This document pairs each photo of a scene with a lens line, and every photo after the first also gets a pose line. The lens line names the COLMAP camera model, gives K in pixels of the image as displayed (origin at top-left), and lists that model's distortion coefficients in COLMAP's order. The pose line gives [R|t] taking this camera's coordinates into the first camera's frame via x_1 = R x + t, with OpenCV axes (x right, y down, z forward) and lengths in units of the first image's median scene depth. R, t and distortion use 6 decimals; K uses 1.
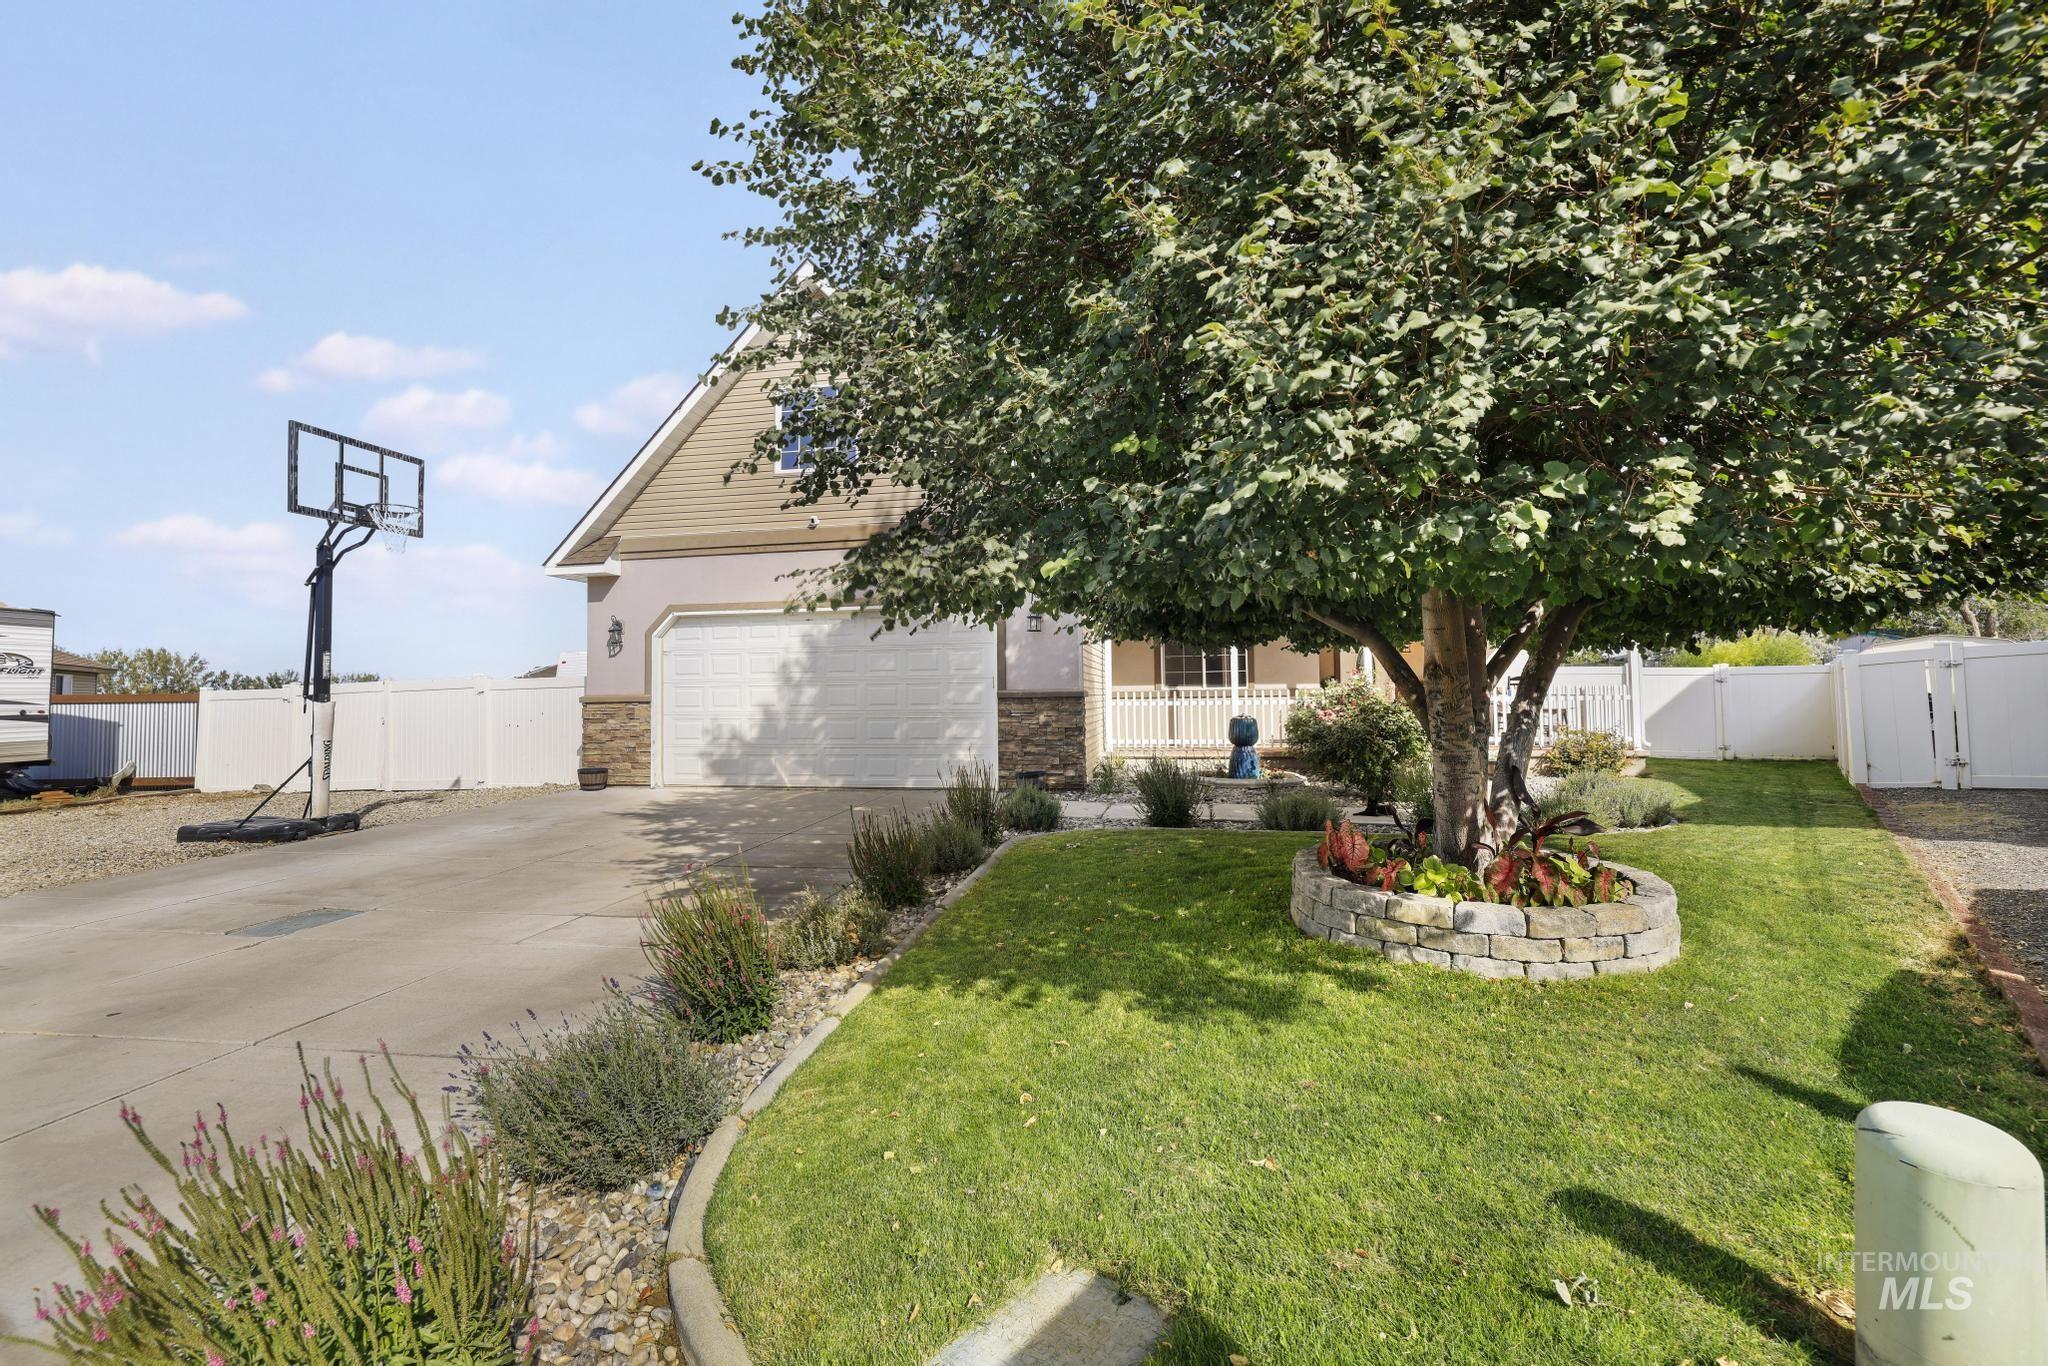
lens RADIAL K [[913.0, 0, 1024.0], [0, 913.0, 683.0], [0, 0, 1]] dist [-0.017959, 0.000086]
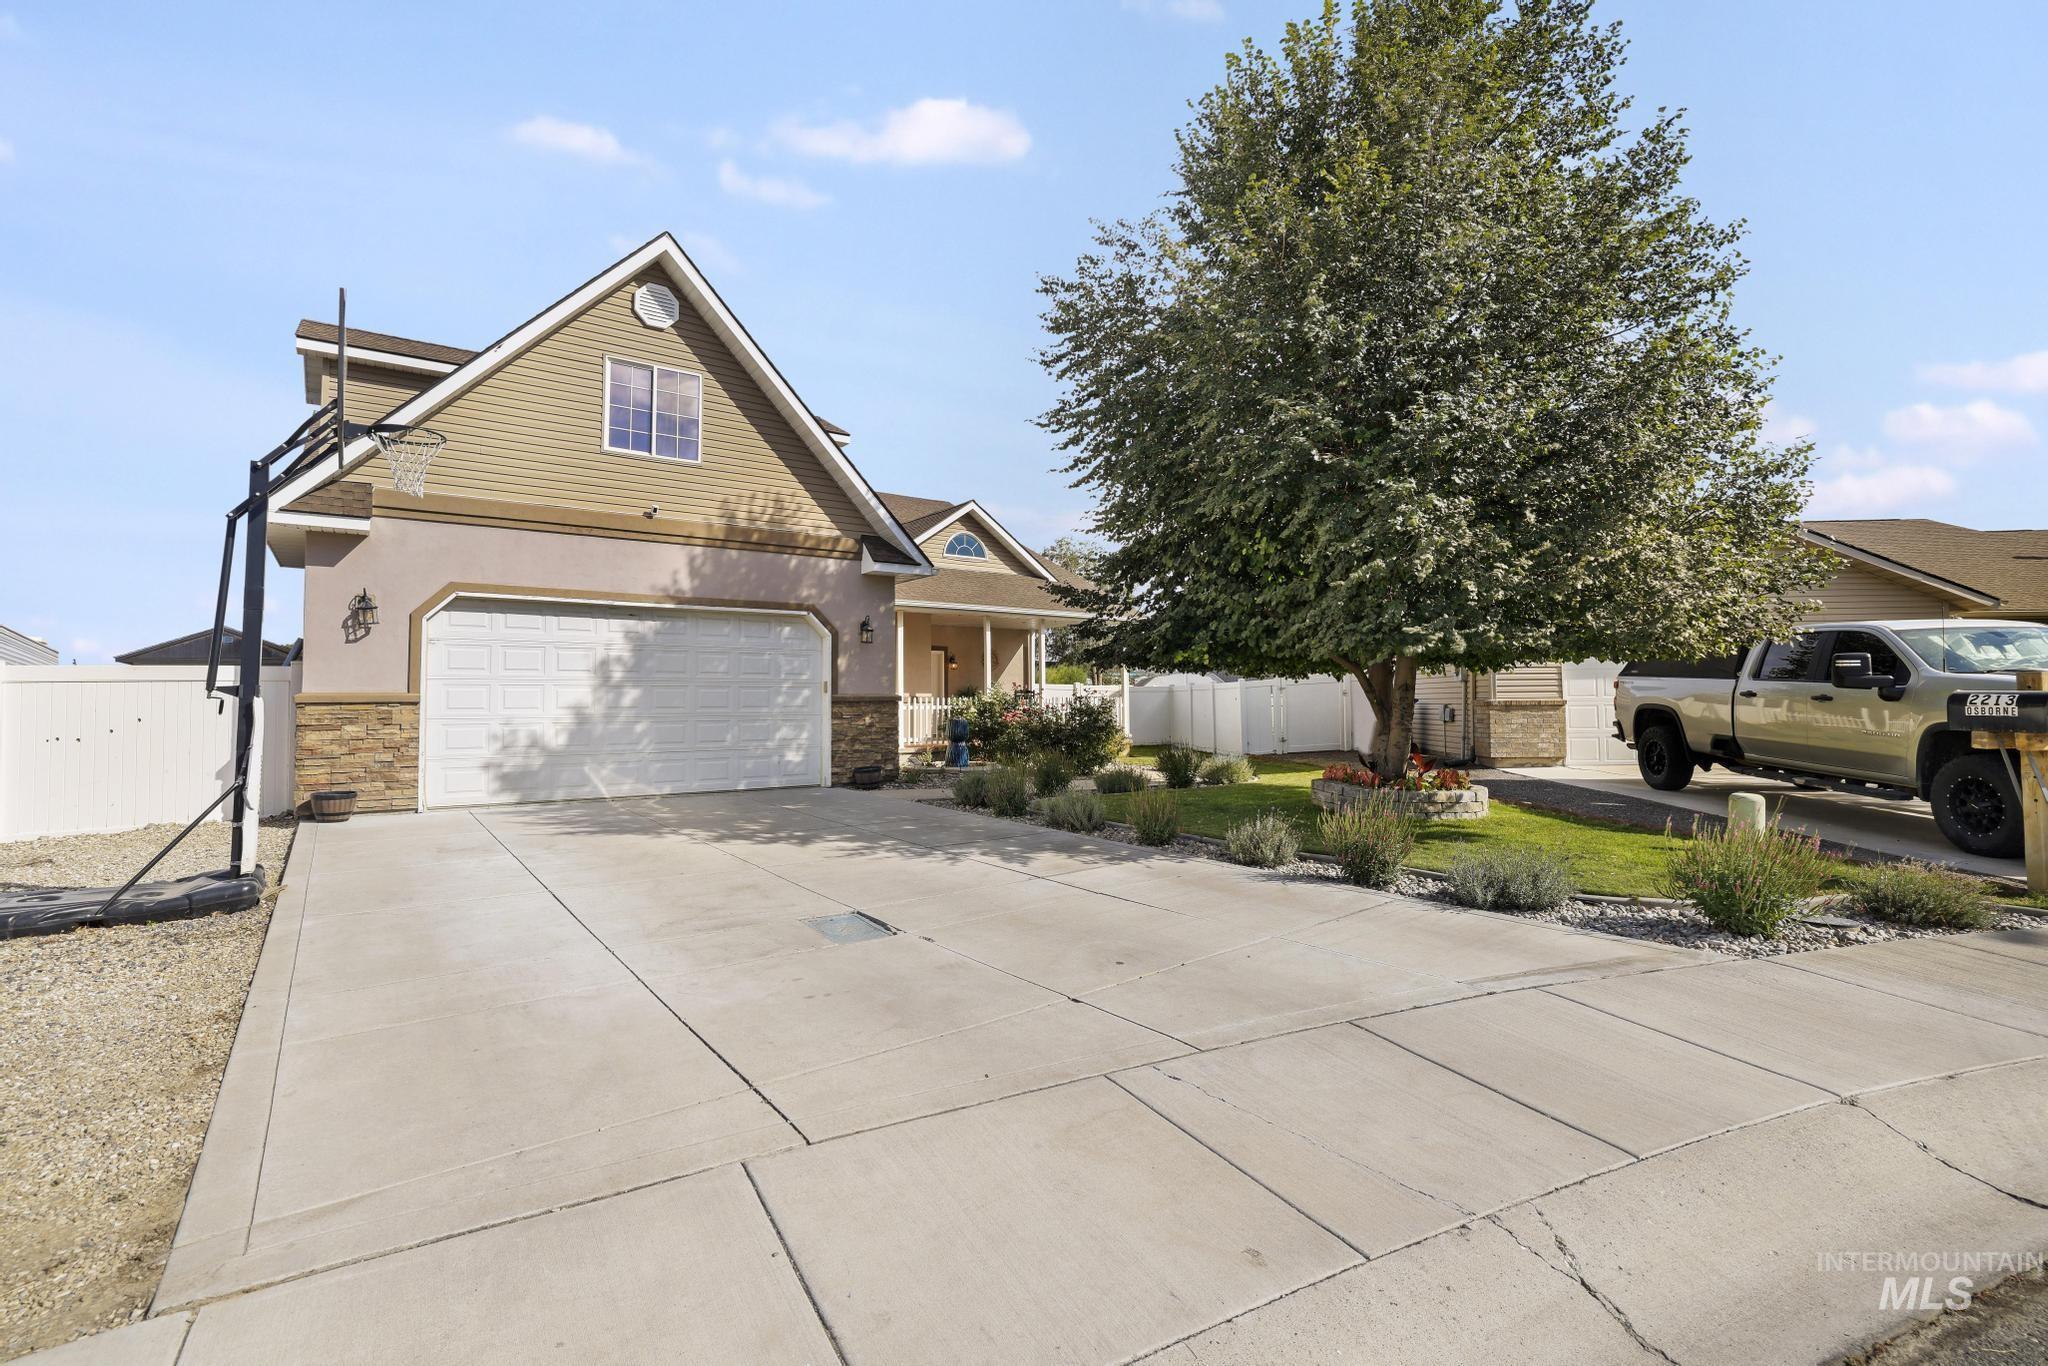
lens RADIAL K [[900.6, 0, 1024.0], [0, 900.6, 683.0], [0, 0, 1]] dist [-0.003147, -0.000034]
pose [[0.666503, 0.023961, 0.745117, -0.676509], [-0.016566, 0.999713, -0.017331, 0.009100], [-0.745318, -0.000792, 0.666708, 0.101267]]
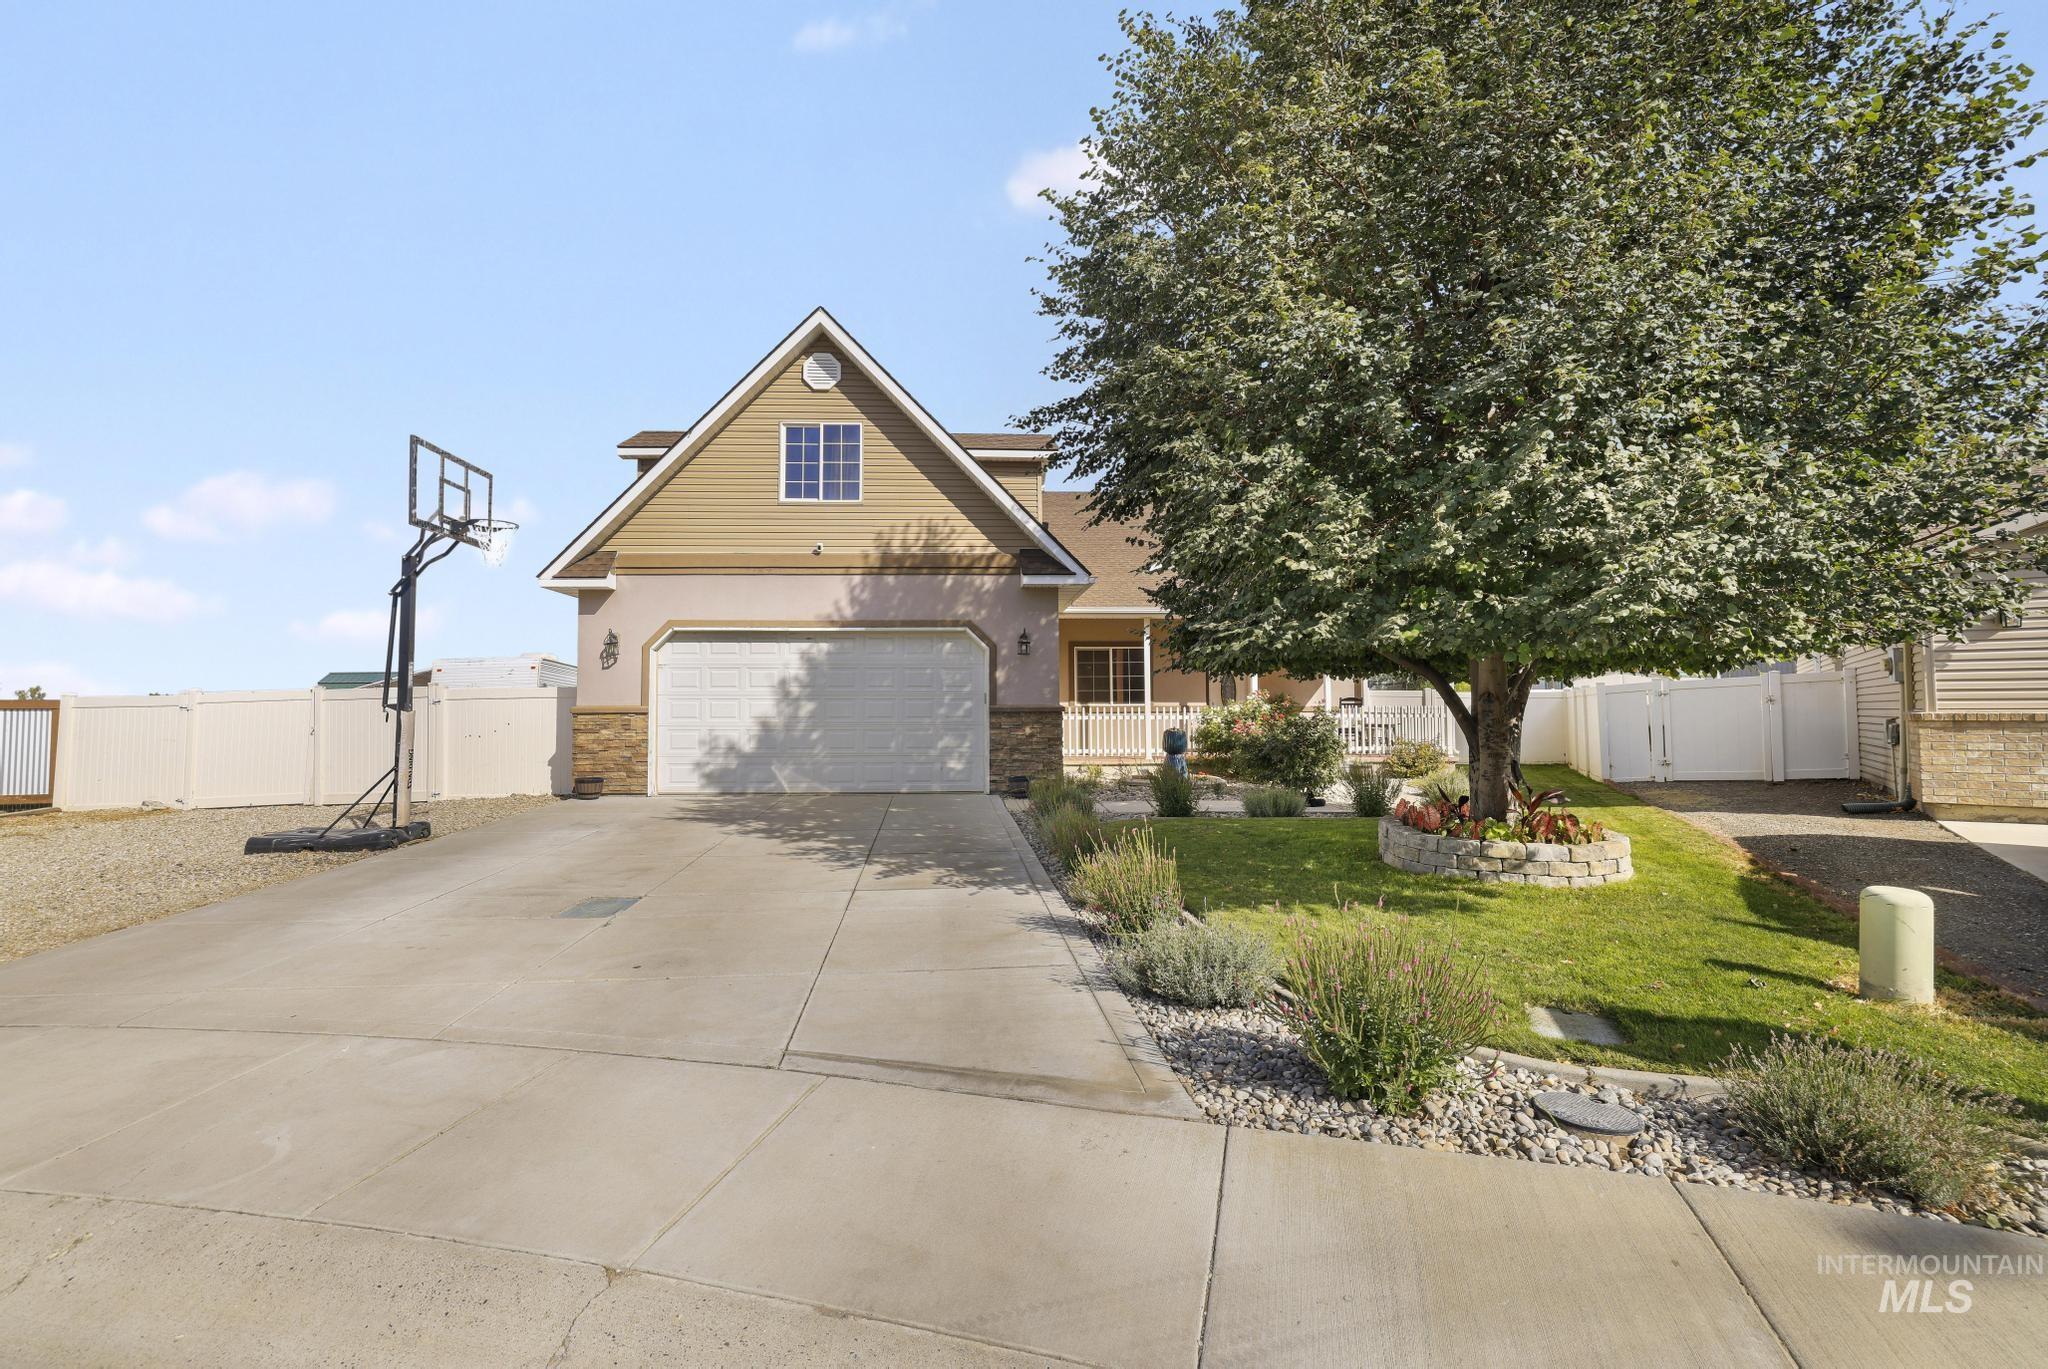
lens RADIAL K [[908.7, 0, 1023.1], [0, 908.7, 694.9], [0, 0, 1]] dist [-0.016197, 0.000176]
pose [[0.965720, 0.013763, 0.259222, -0.280814], [-0.013211, 0.999905, -0.003873, -0.001813], [-0.259251, 0.000316, 0.965810, -0.111701]]
